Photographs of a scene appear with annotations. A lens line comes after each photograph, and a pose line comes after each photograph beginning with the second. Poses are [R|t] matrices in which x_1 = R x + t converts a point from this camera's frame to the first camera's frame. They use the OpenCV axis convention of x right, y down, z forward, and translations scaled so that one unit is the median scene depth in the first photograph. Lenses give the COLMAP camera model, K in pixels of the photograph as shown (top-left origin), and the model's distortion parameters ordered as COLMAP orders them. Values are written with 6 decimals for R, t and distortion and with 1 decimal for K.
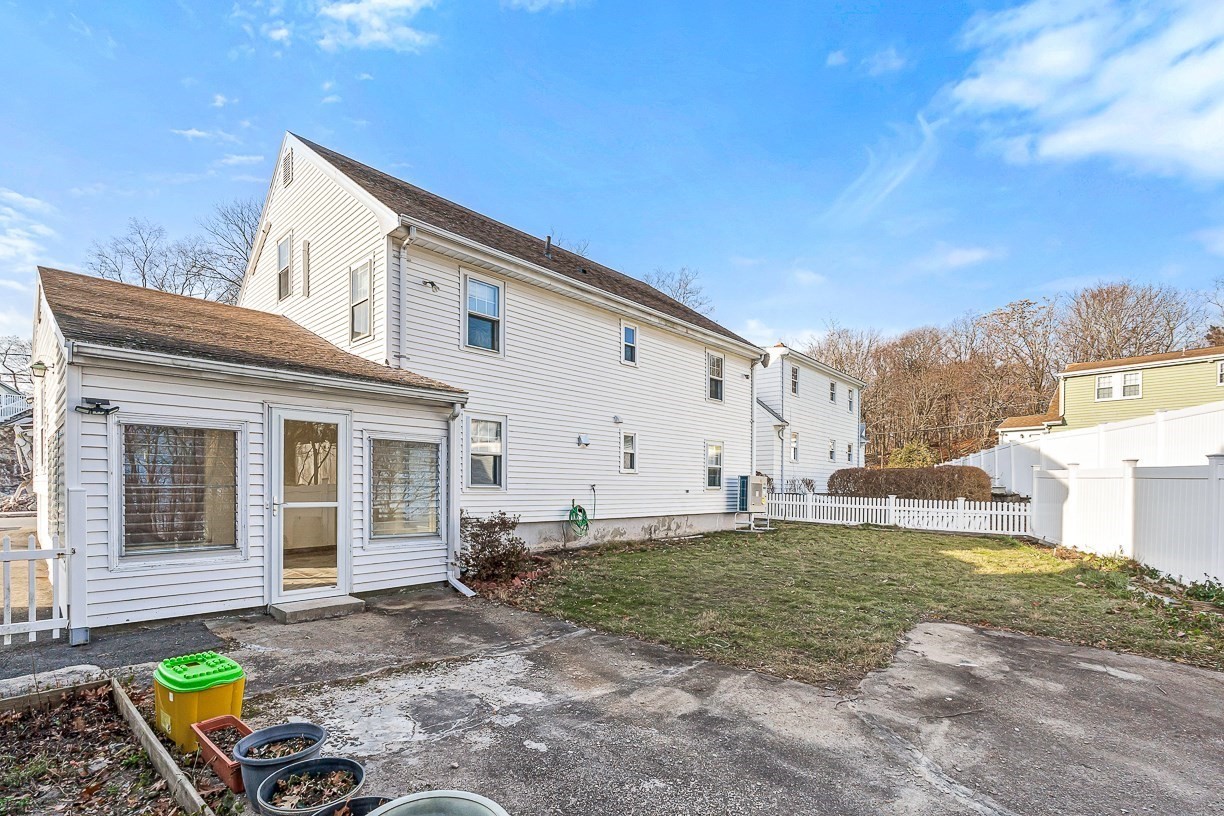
lens RADIAL K [[558.8, 0, 612.6], [0, 558.8, 483.2], [0, 0, 1]] dist [0.001138, 0.000111]
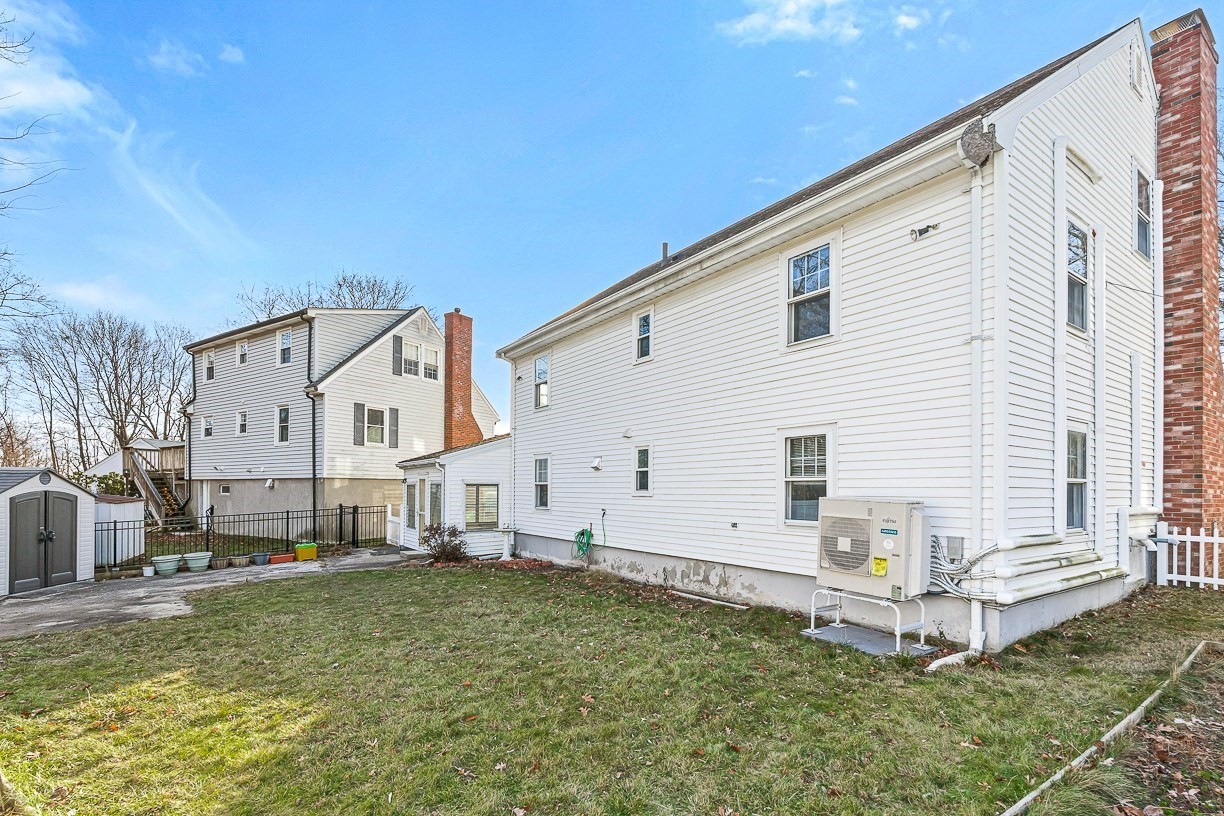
lens RADIAL K [[569.5, 0, 610.4], [0, 569.5, 488.8], [0, 0, 1]] dist [-0.000927, -0.000227]
pose [[-0.207085, -0.018330, -0.978151, 0.780470], [-0.006450, 0.999828, -0.017371, -0.013130], [0.978302, 0.002712, -0.207168, 1.045775]]
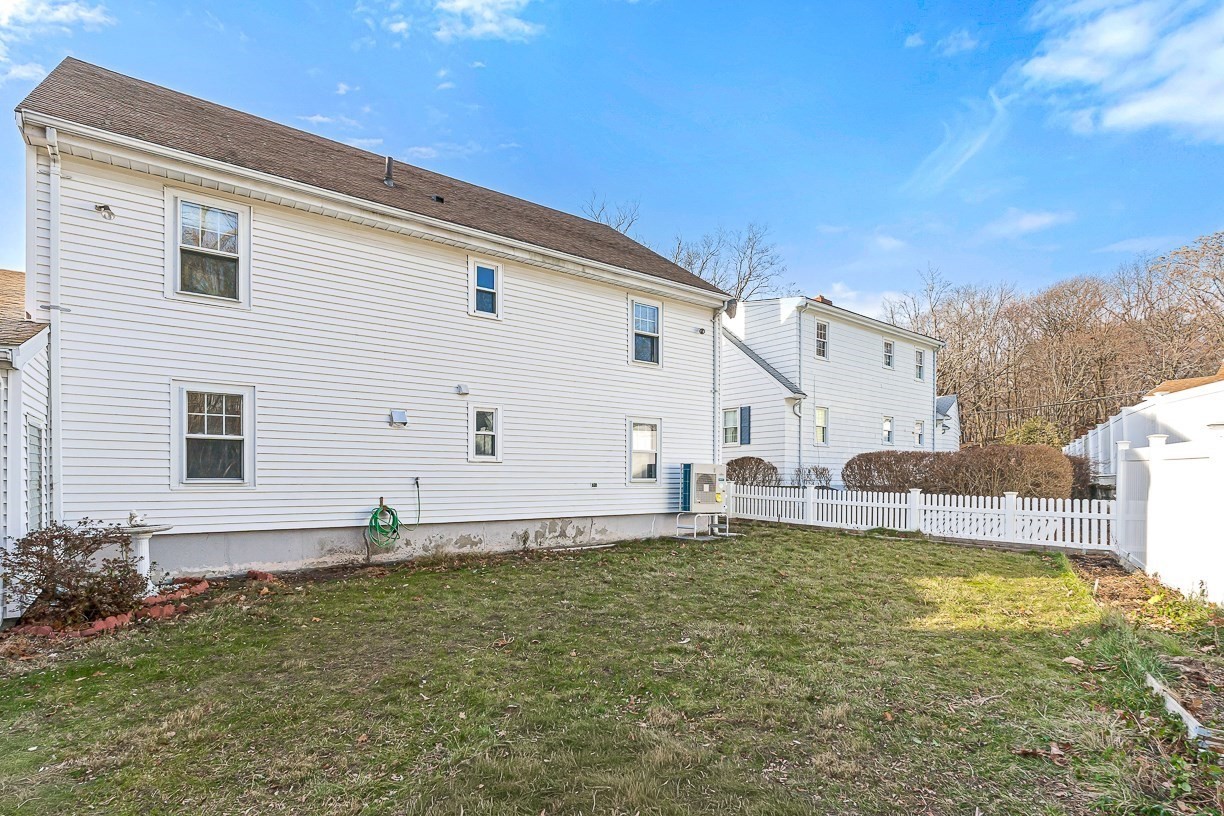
lens RADIAL K [[597.6, 0, 608.0], [0, 597.6, 475.9], [0, 0, 1]] dist [-0.001710, 0.000144]
pose [[0.983182, -0.008545, -0.182428, 0.312790], [0.008686, 0.999962, -0.000023, 0.002293], [0.182421, -0.001562, 0.983219, 0.227478]]
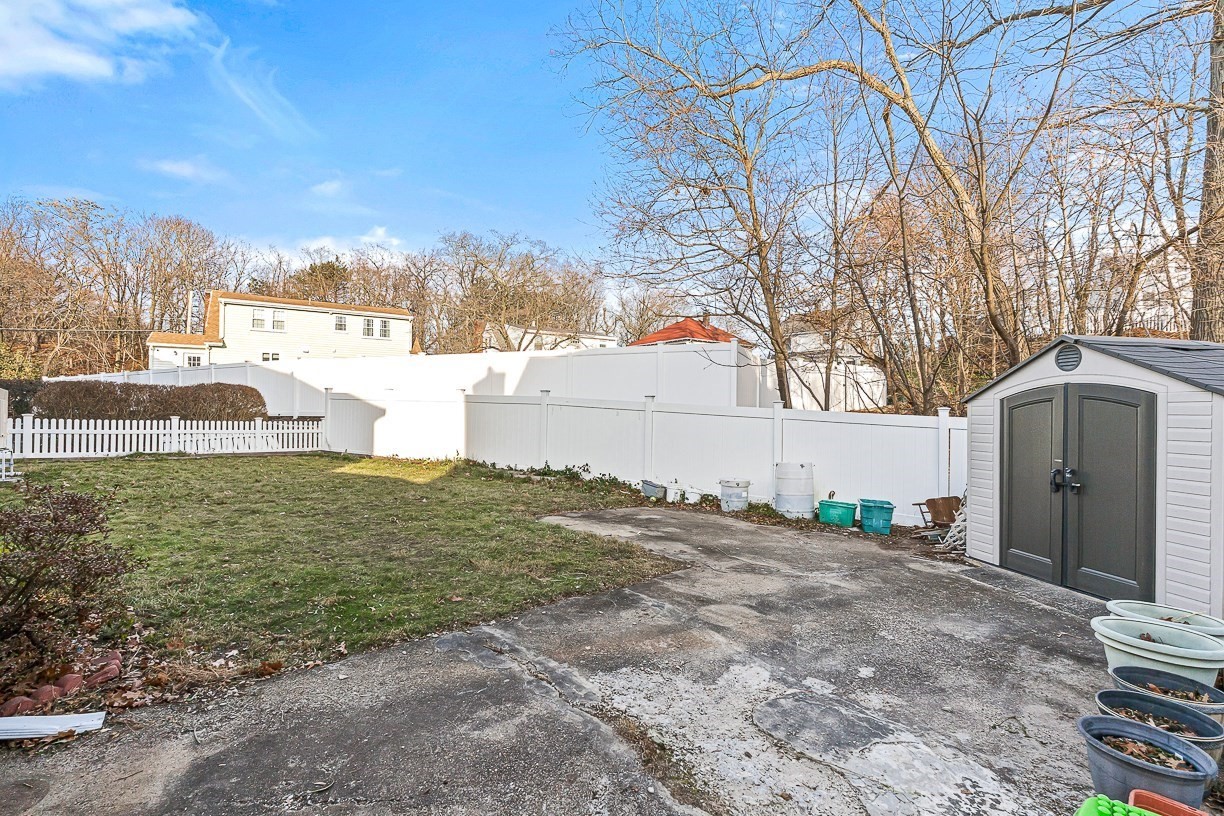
lens RADIAL K [[534.1, 0, 612.0], [0, 534.1, 408.0], [0, 0, 1]] dist [0.001212, 0.000097]
pose [[0.121515, -0.000938, 0.992589, -0.264743], [-0.014711, 0.999888, 0.002746, -0.003322], [-0.992481, -0.014936, 0.121487, 0.304939]]
